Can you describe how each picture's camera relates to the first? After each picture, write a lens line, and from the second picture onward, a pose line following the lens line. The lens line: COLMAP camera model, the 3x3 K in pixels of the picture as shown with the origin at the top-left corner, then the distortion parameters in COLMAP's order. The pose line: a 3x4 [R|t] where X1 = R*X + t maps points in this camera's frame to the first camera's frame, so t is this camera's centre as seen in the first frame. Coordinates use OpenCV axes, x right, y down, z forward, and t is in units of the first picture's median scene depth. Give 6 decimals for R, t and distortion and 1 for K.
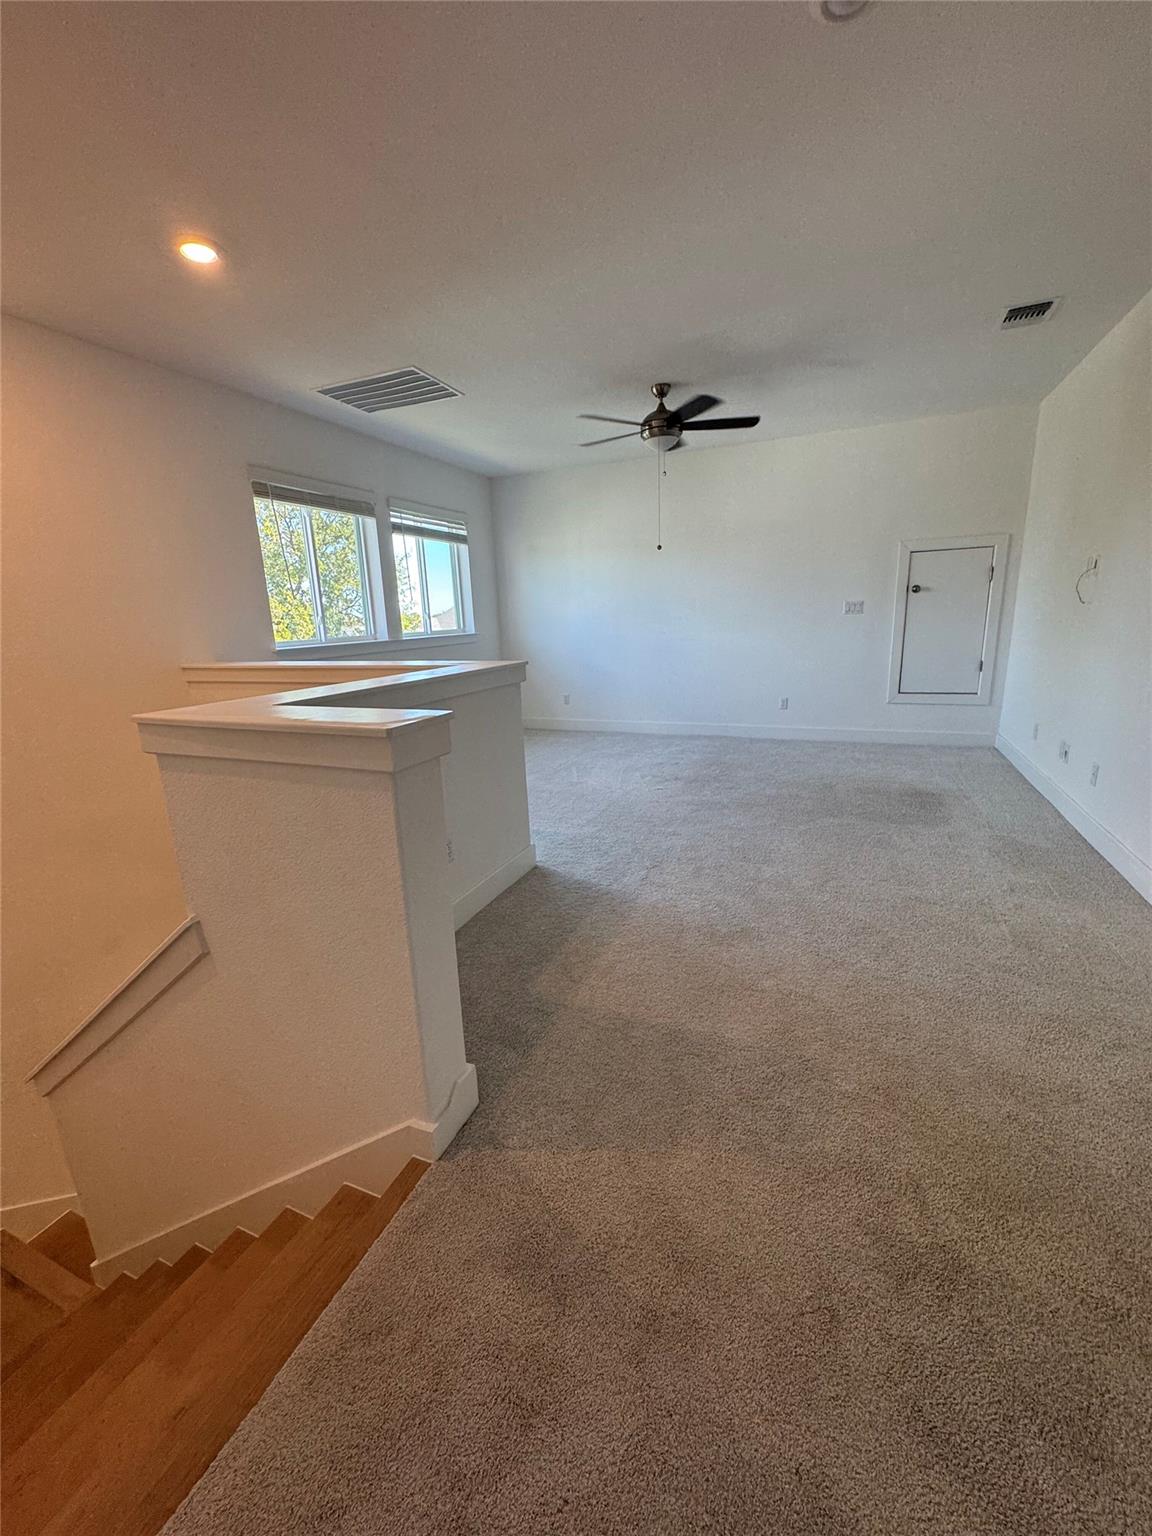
lens RADIAL K [[615.4, 0, 576.5], [0, 615.4, 767.7], [0, 0, 1]] dist [-0.003216, 0.000329]
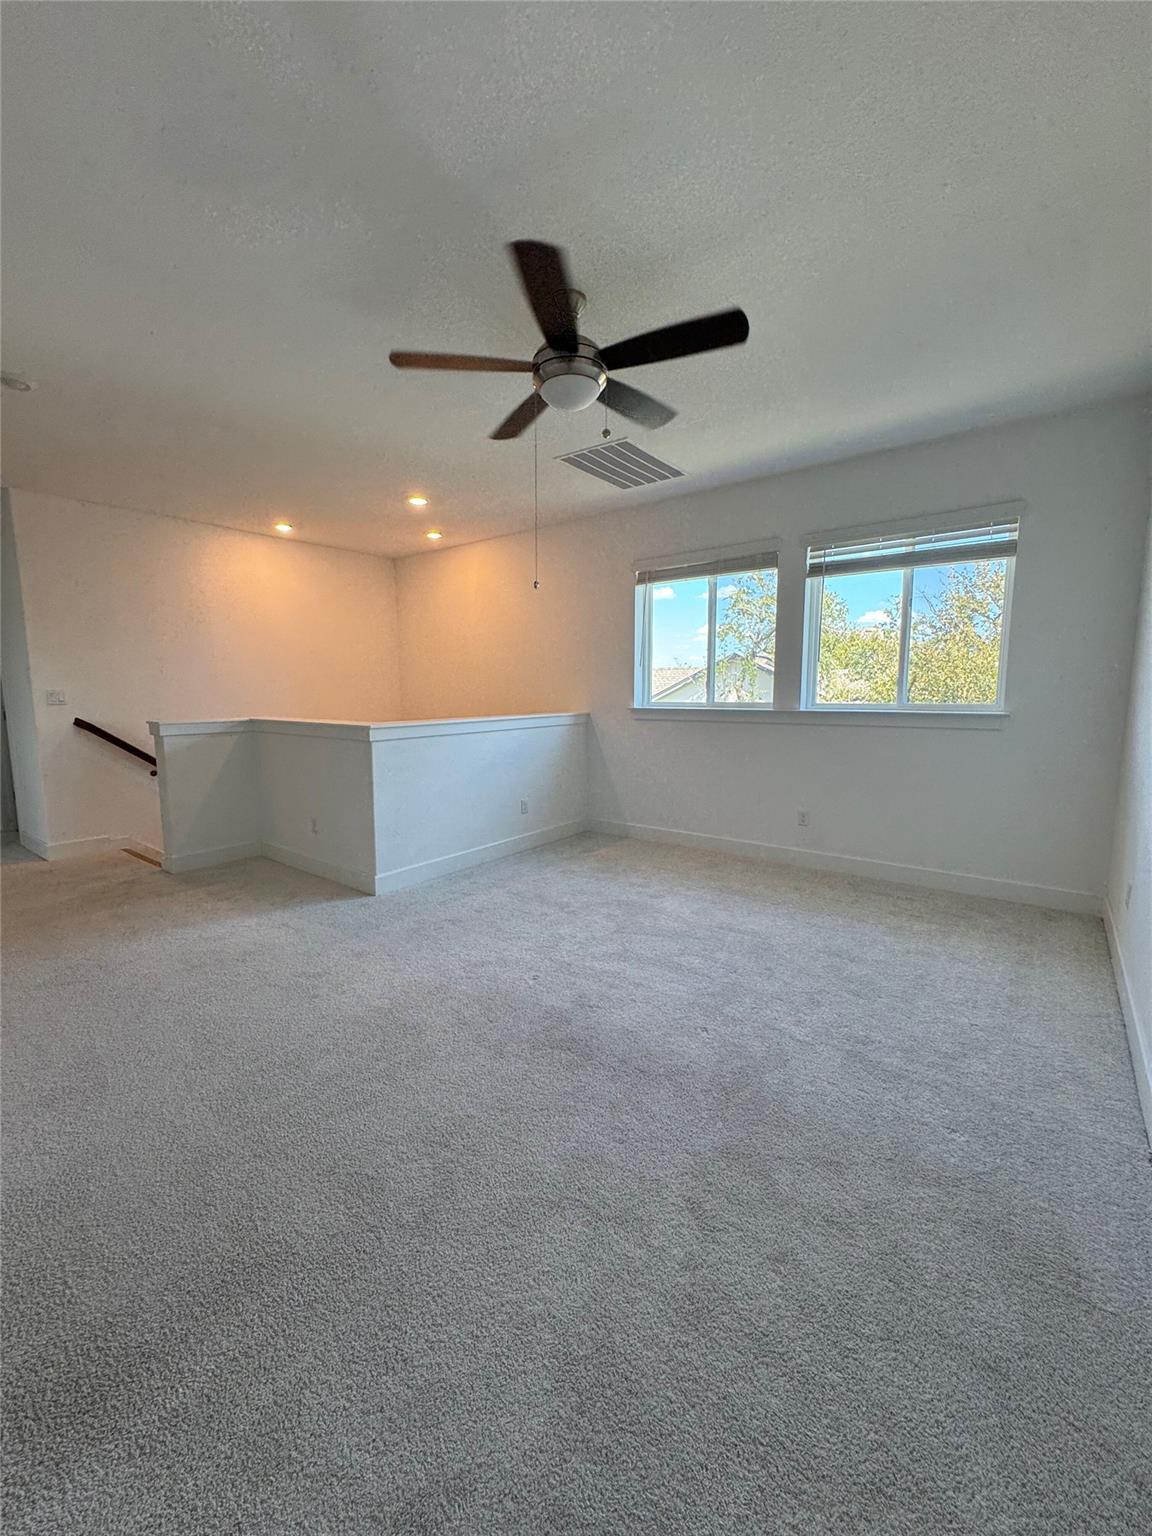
lens RADIAL K [[615.4, 0, 576.5], [0, 615.4, 767.7], [0, 0, 1]] dist [-0.003216, 0.000329]
pose [[-0.255472, 0.161778, -0.953185, 0.597084], [-0.220729, 0.950103, 0.220415, -0.275965], [0.941282, 0.266705, -0.207016, 1.007680]]
